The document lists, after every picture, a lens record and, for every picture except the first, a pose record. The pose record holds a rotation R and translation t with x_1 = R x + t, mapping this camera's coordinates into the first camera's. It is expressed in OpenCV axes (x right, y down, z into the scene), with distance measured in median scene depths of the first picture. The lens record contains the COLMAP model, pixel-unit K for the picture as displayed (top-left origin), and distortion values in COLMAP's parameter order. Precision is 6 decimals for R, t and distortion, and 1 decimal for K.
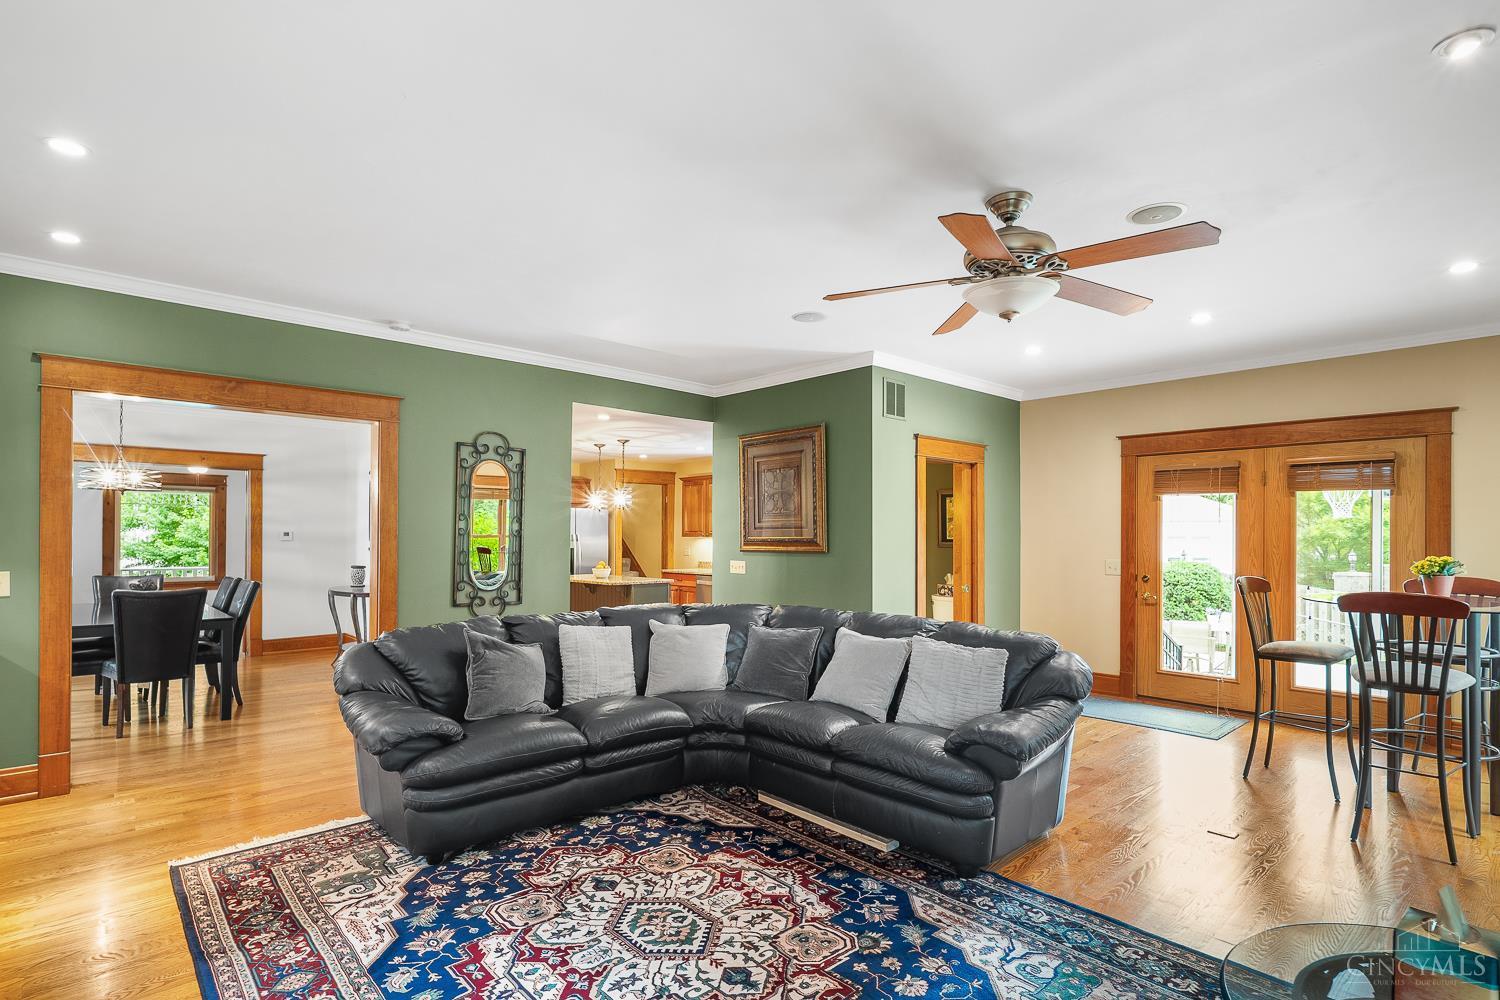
lens RADIAL K [[752.9, 0, 766.8], [0, 752.9, 531.6], [0, 0, 1]] dist [-0.002990, -0.000473]
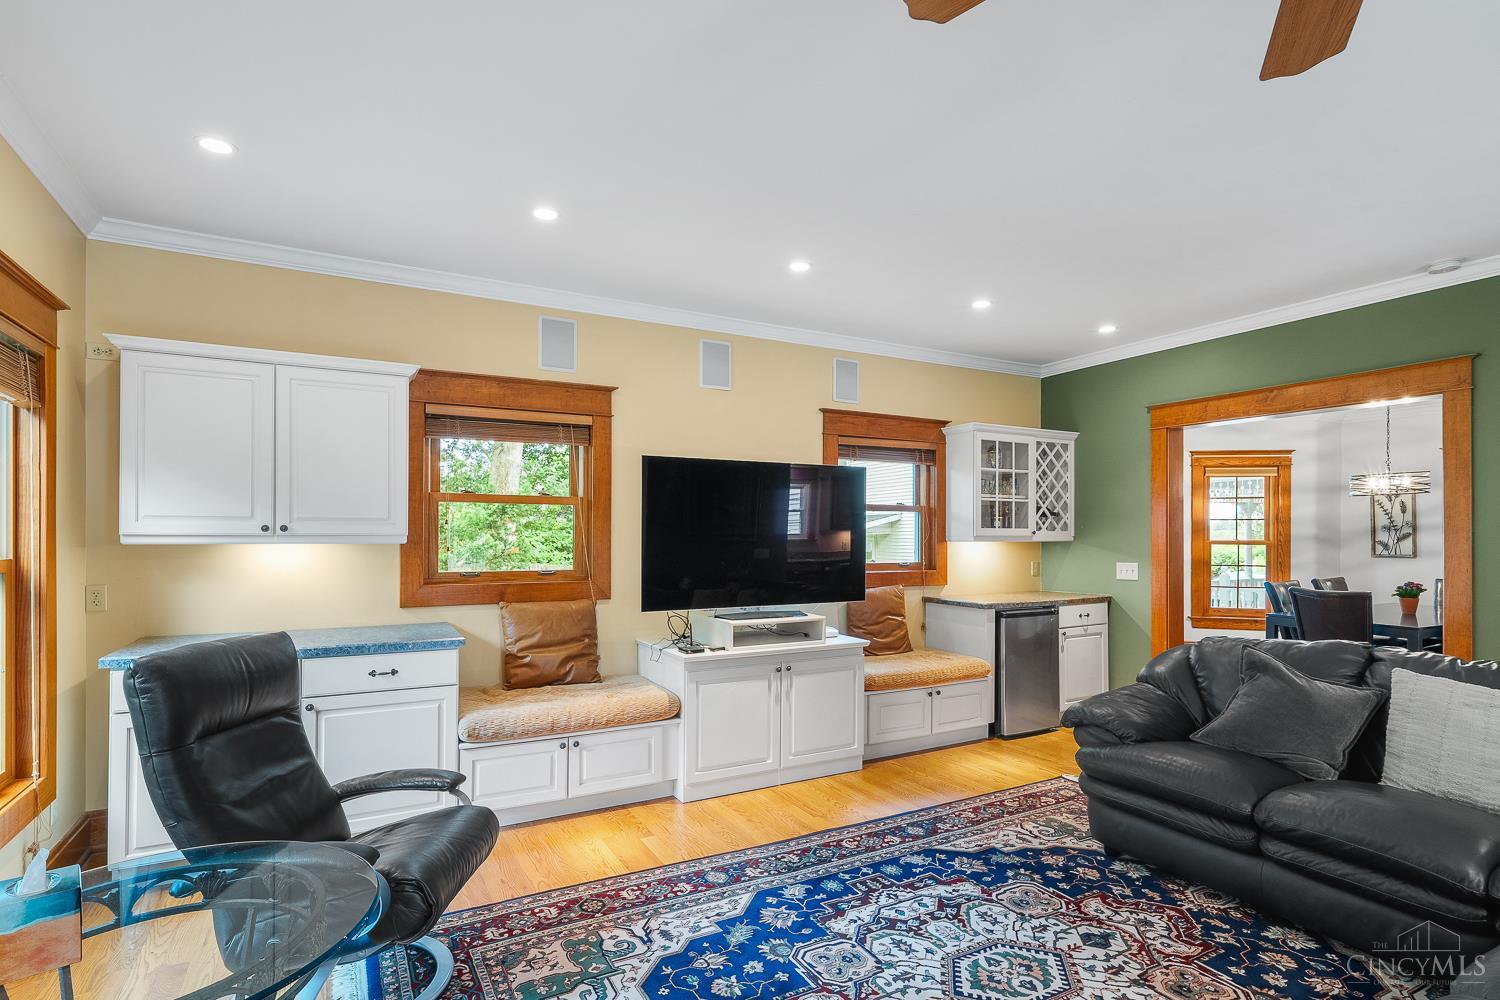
lens RADIAL K [[752.9, 0, 750.7], [0, 752.9, 510.4], [0, 0, 1]] dist [-0.002990, -0.000473]
pose [[-0.255487, -0.031109, -0.966312, 0.757178], [0.003091, 0.999451, -0.032994, 0.000817], [0.966808, -0.011417, -0.255250, 0.858593]]
